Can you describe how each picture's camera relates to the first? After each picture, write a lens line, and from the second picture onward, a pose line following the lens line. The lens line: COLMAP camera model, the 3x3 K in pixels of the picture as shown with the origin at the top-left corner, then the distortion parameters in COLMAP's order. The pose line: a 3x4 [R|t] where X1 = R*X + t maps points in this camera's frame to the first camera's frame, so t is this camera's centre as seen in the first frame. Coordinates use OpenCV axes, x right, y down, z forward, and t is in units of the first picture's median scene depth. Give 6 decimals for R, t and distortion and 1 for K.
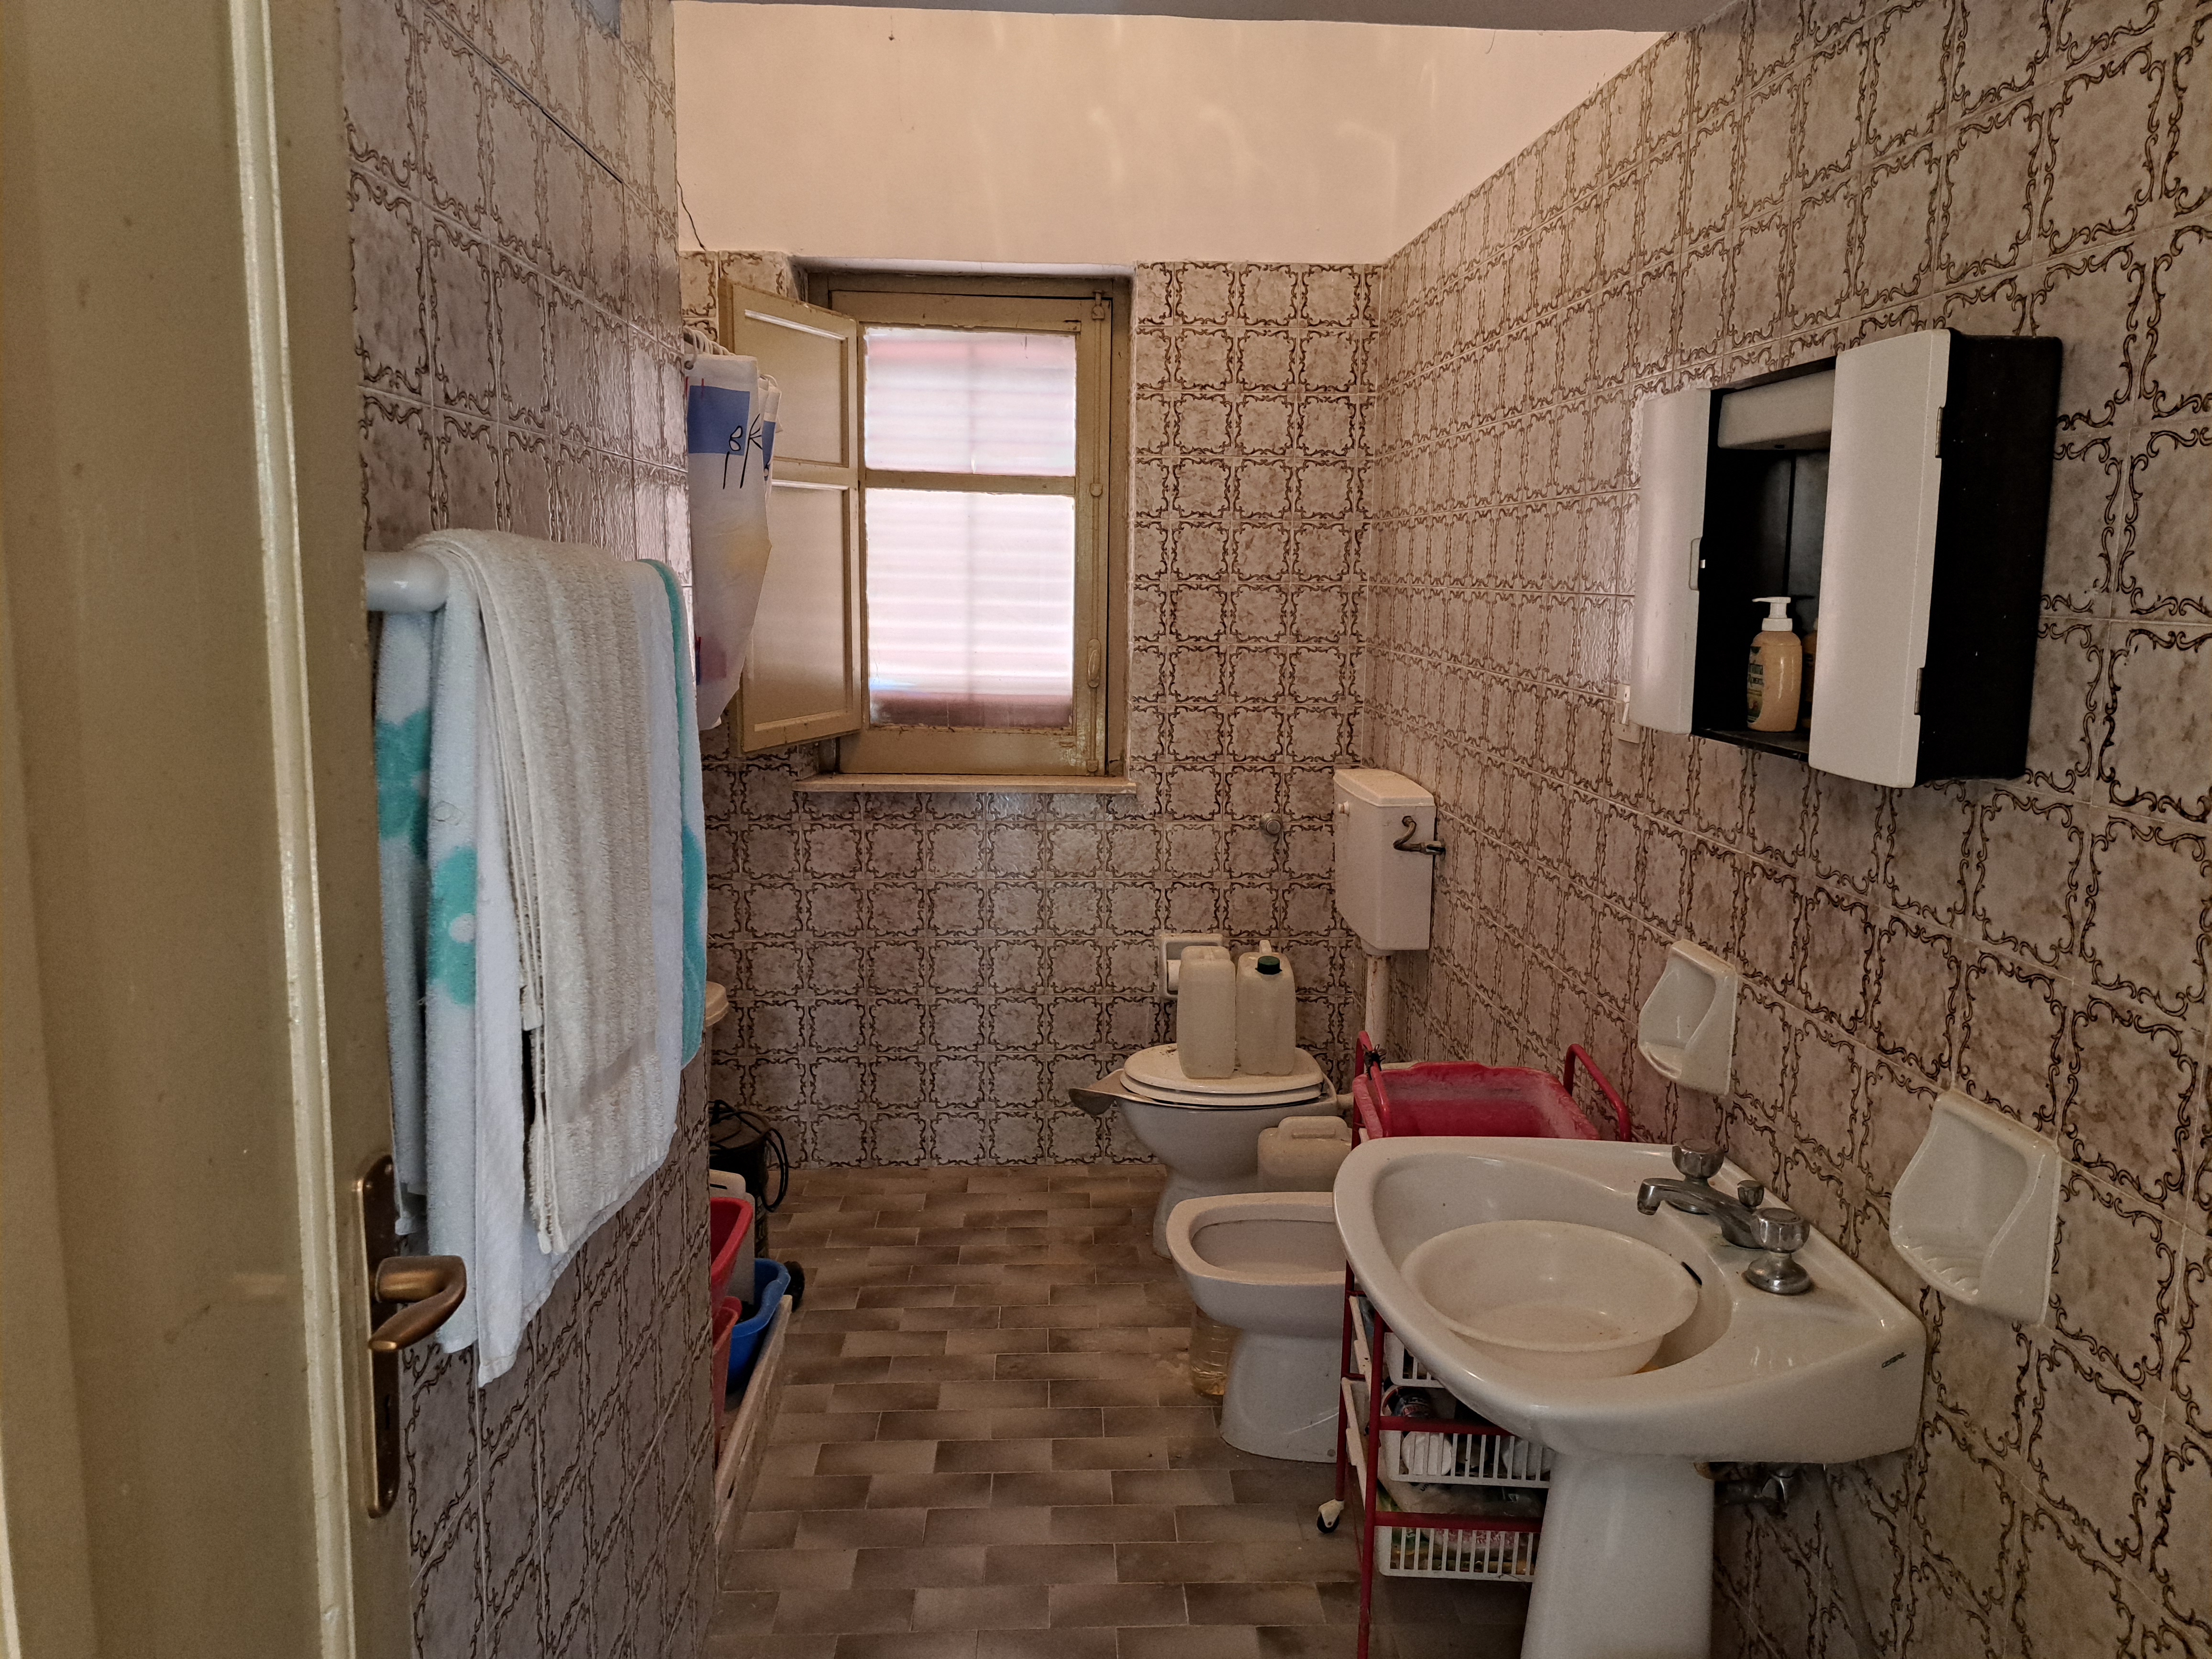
lens RADIAL K [[1576.9, 0, 1120.8], [0, 1576.9, 820.2], [0, 0, 1]] dist [0.048770, -0.002393]
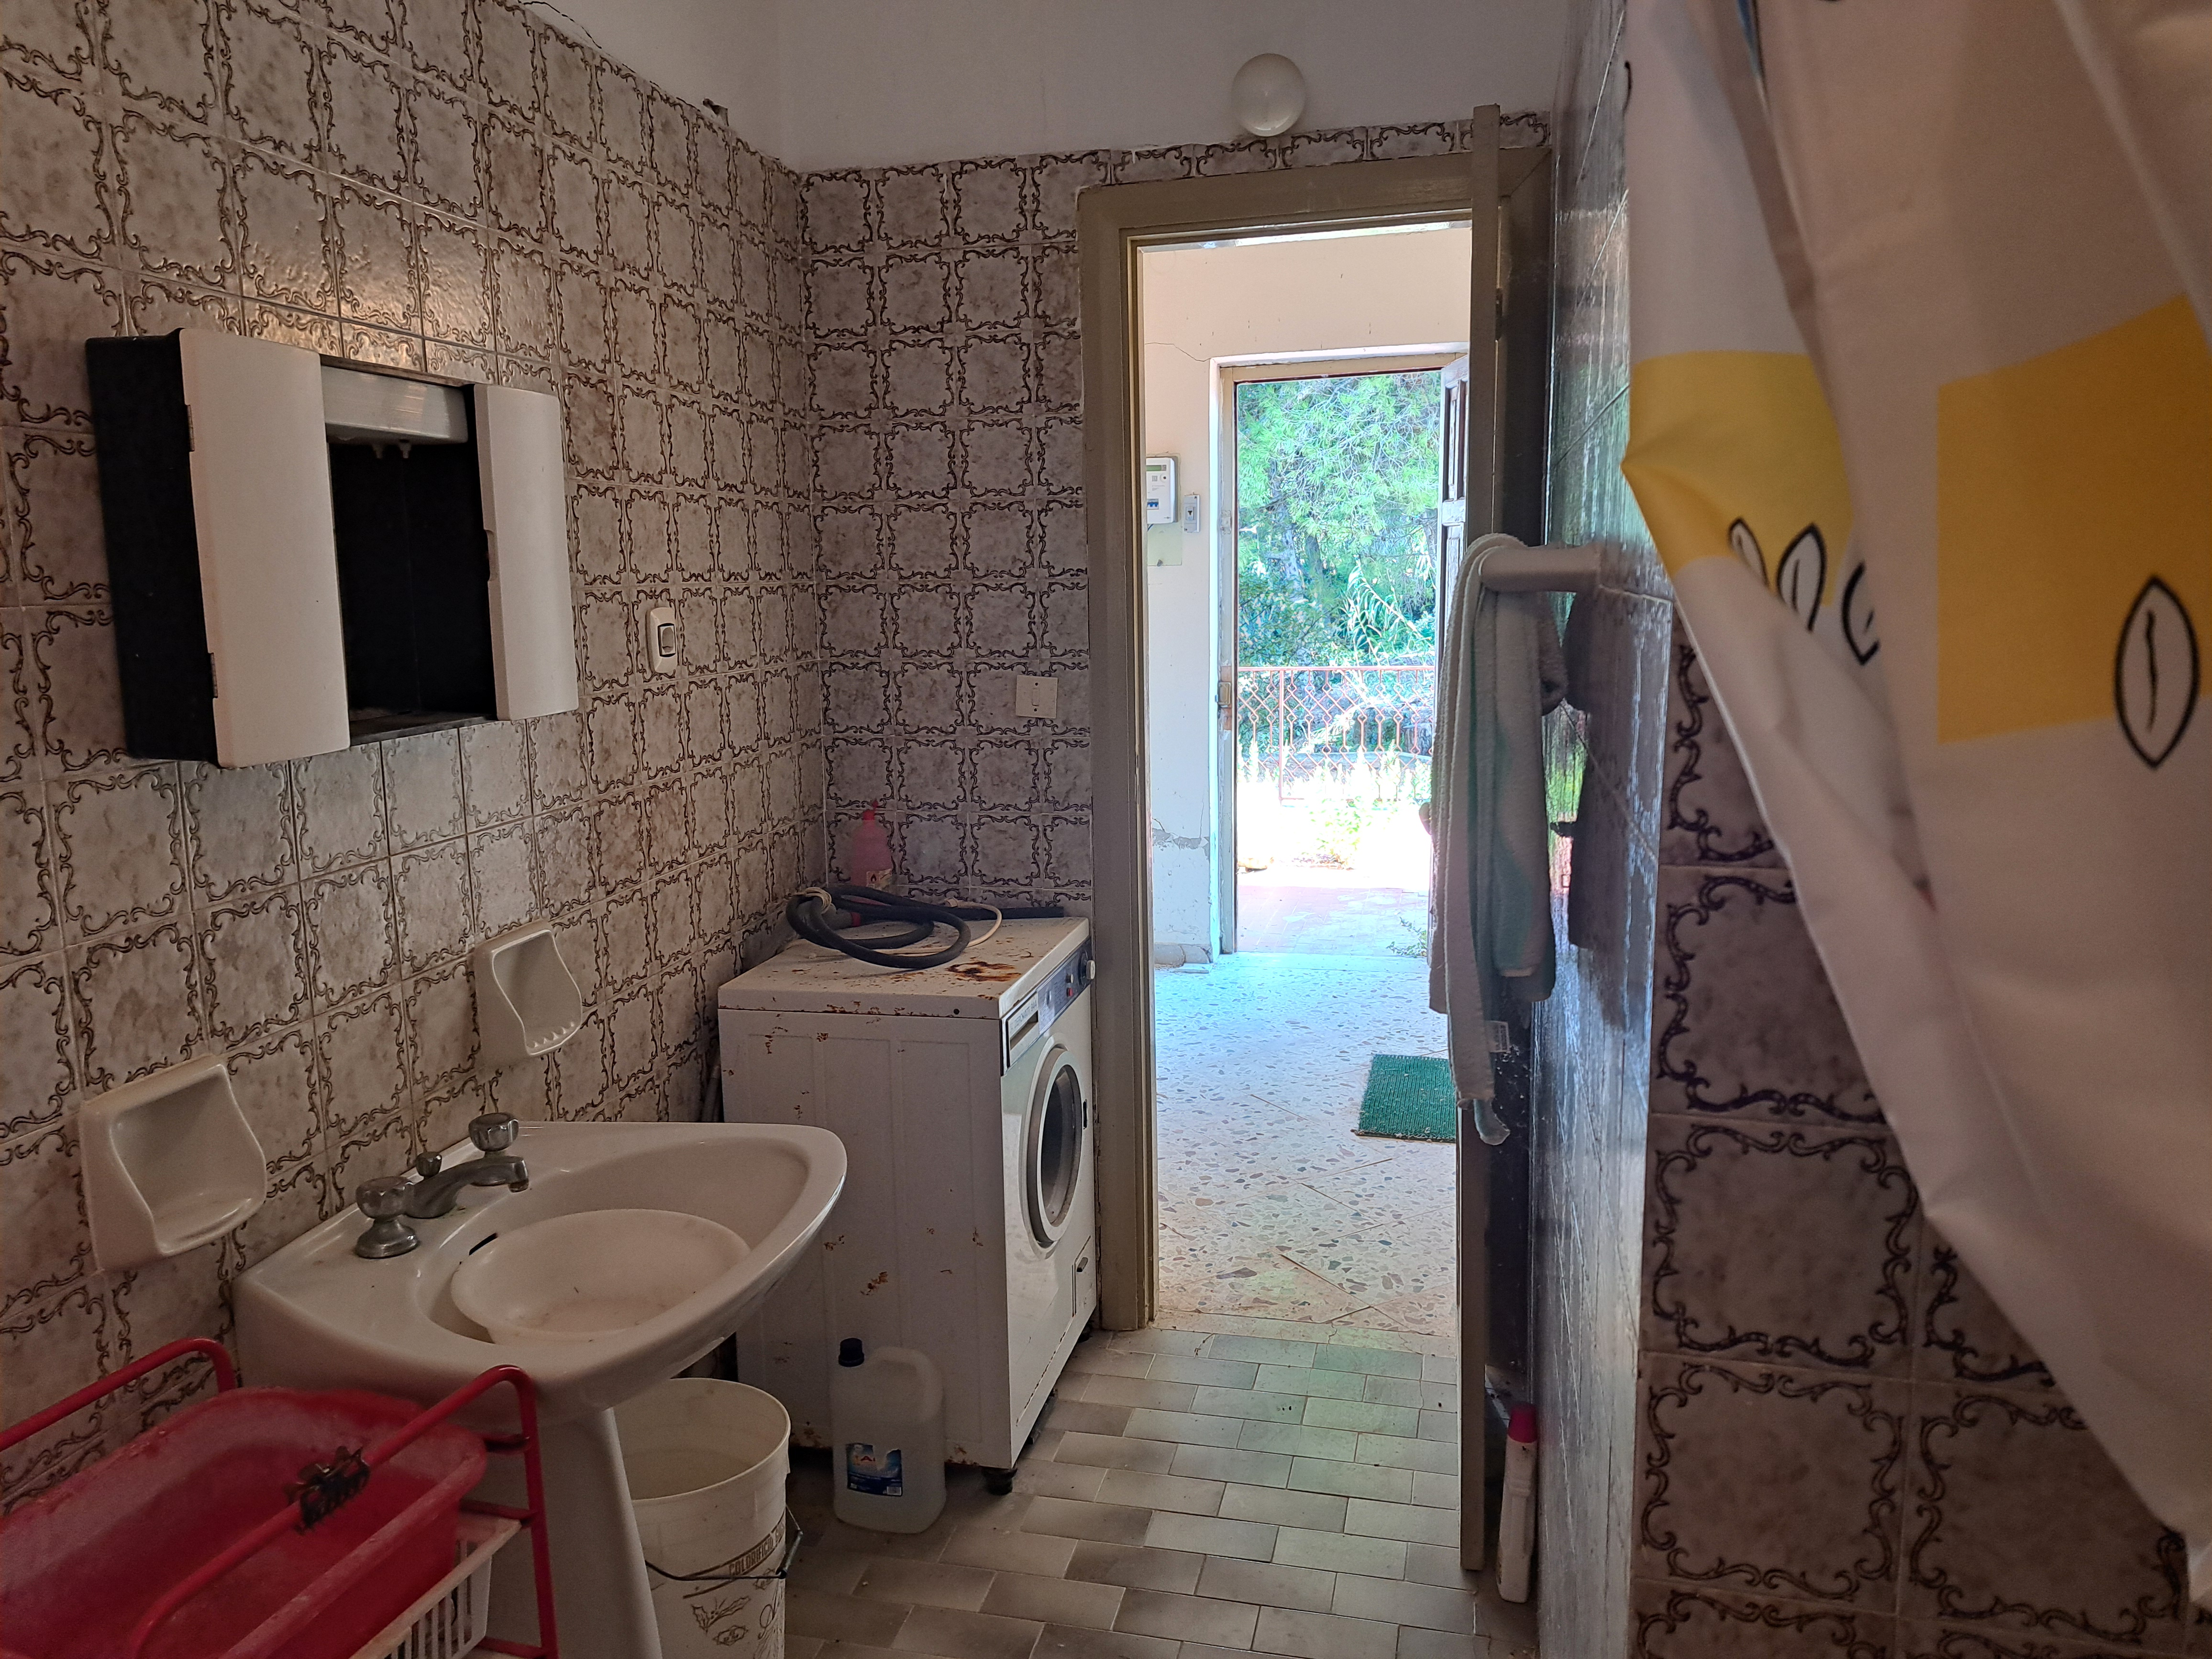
lens RADIAL K [[1575.0, 0, 1111.9], [0, 1575.0, 796.1], [0, 0, 1]] dist [0.212139, -0.325367]
pose [[-0.975474, -0.023512, 0.218856, -0.335126], [0.037419, 0.962094, 0.270138, -0.342279], [-0.216912, 0.271702, -0.937618, 2.449582]]
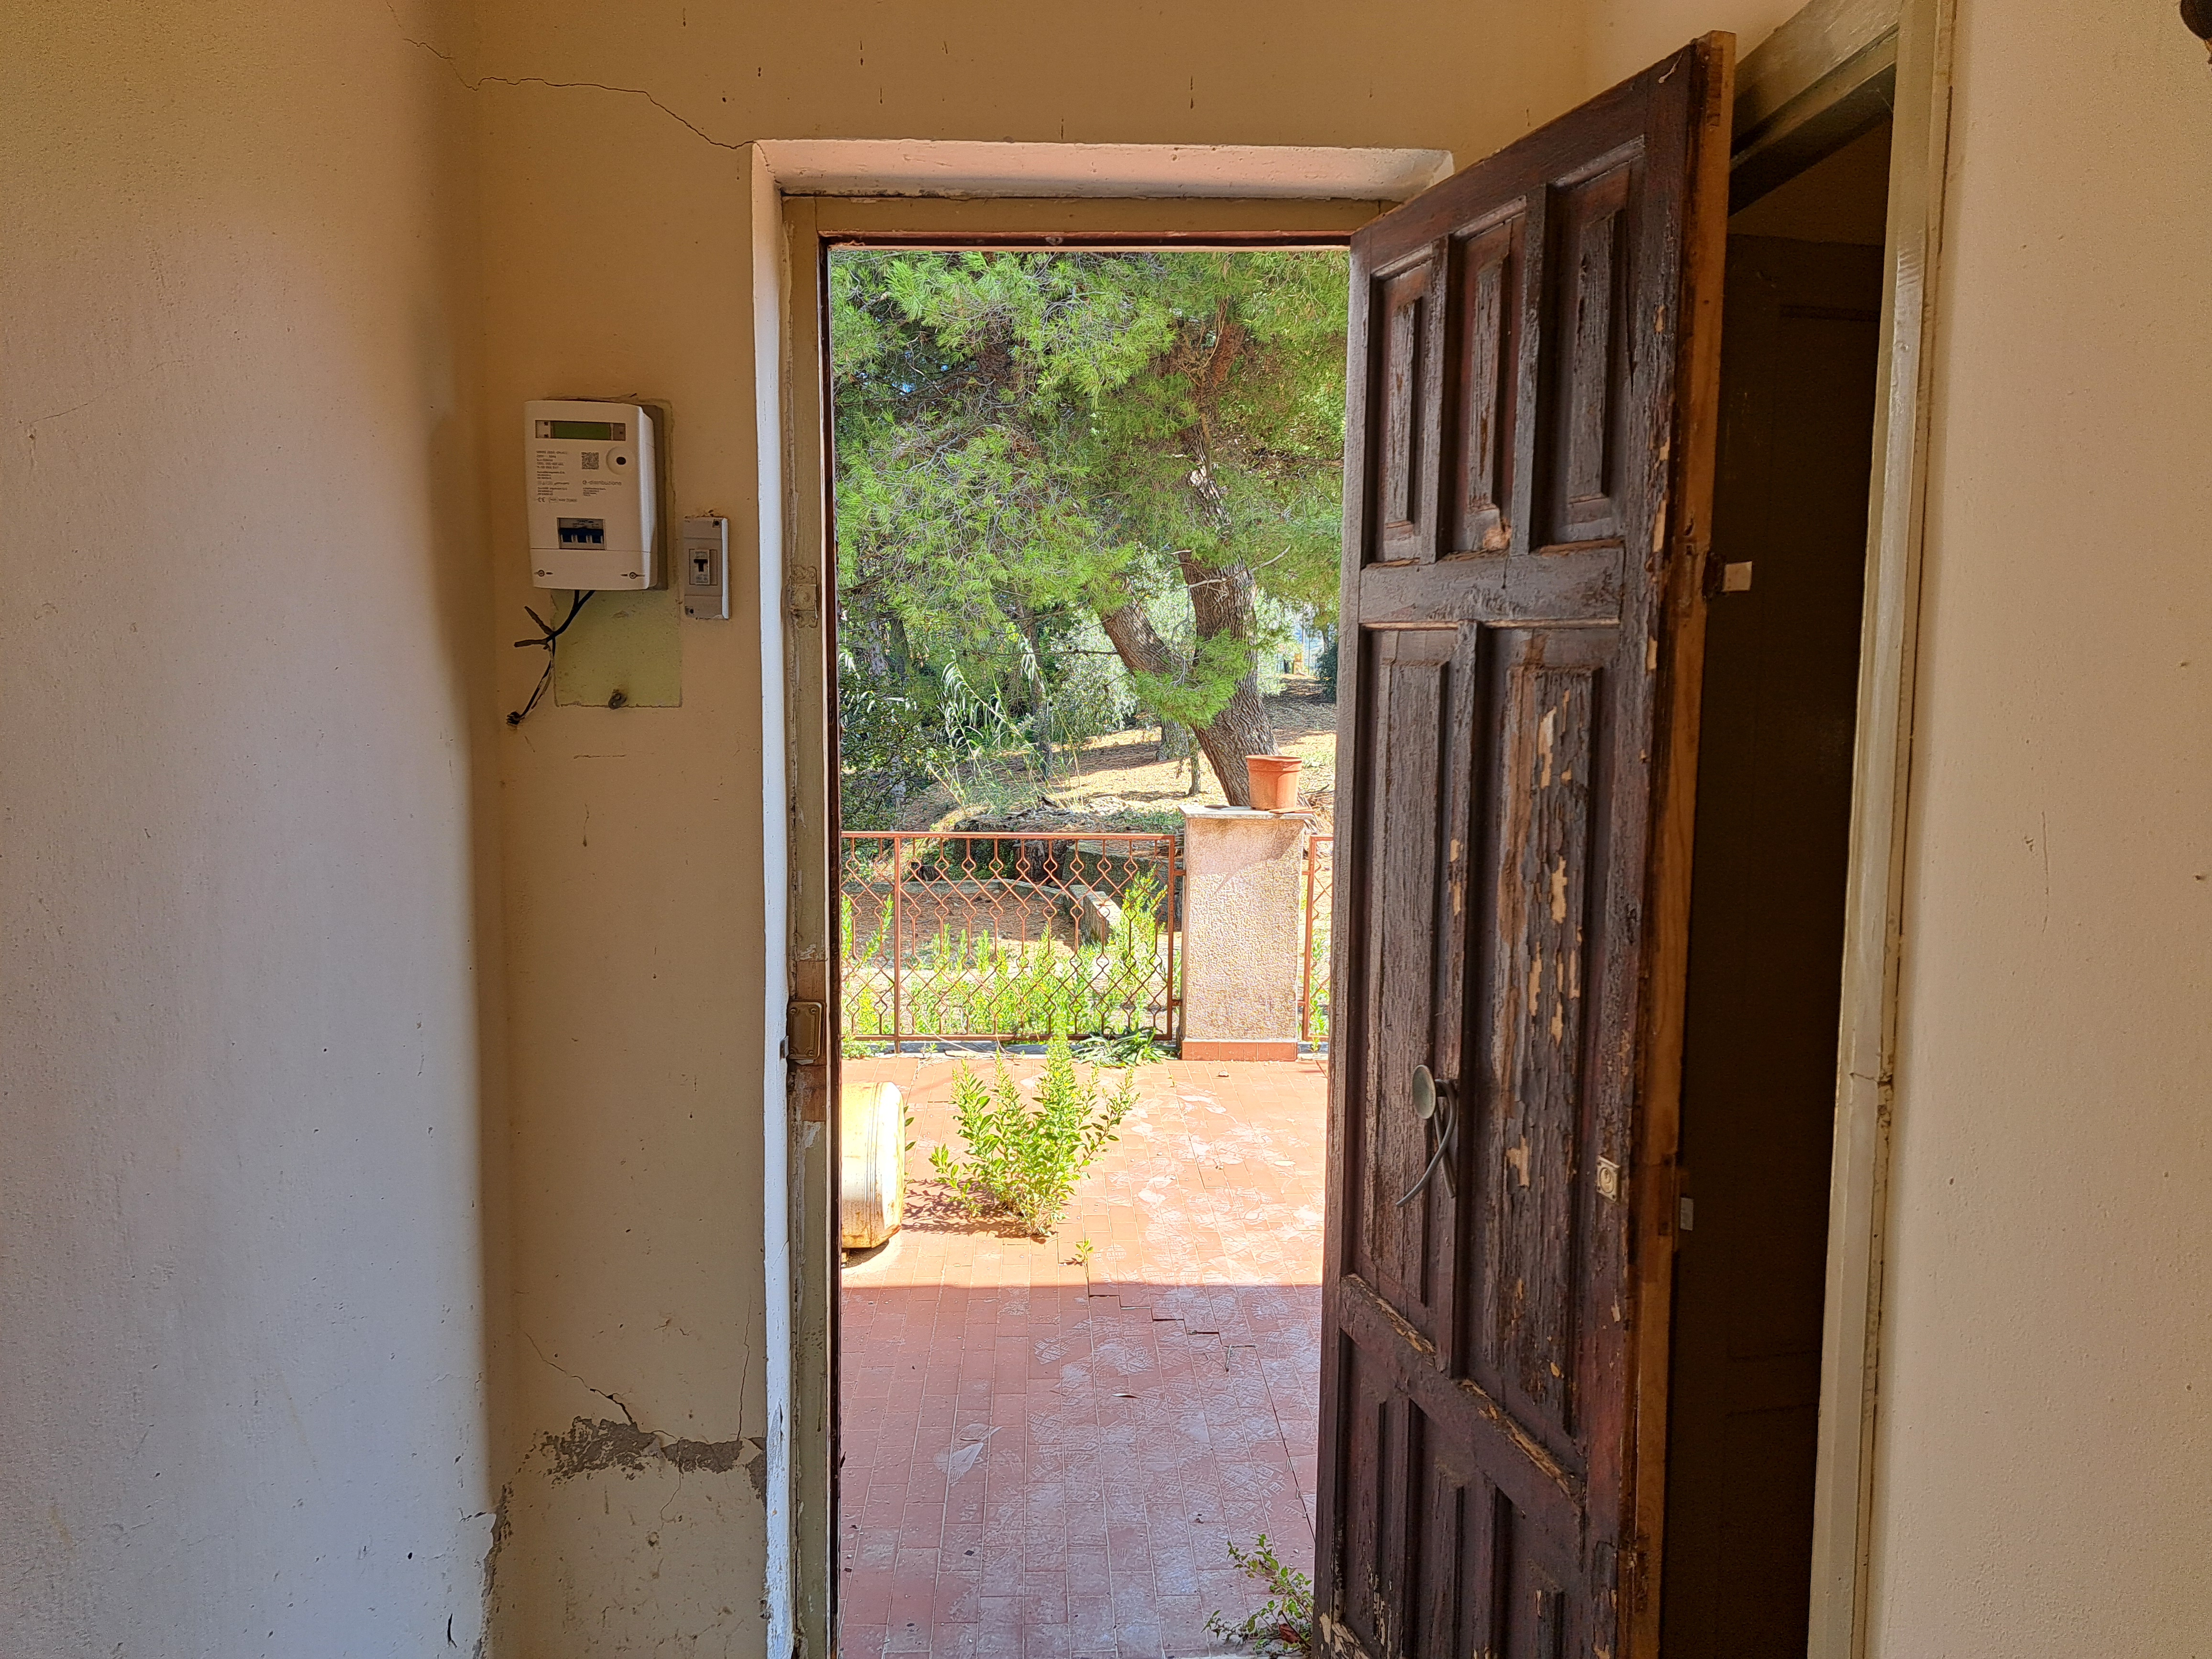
lens RADIAL K [[1576.9, 0, 1120.8], [0, 1576.9, 820.2], [0, 0, 1]] dist [0.048770, -0.002393]
pose [[-0.998816, -0.009727, -0.047667, -0.223205], [-0.020646, 0.971950, 0.234280, -0.260964], [0.044051, 0.234987, -0.971000, 1.718936]]
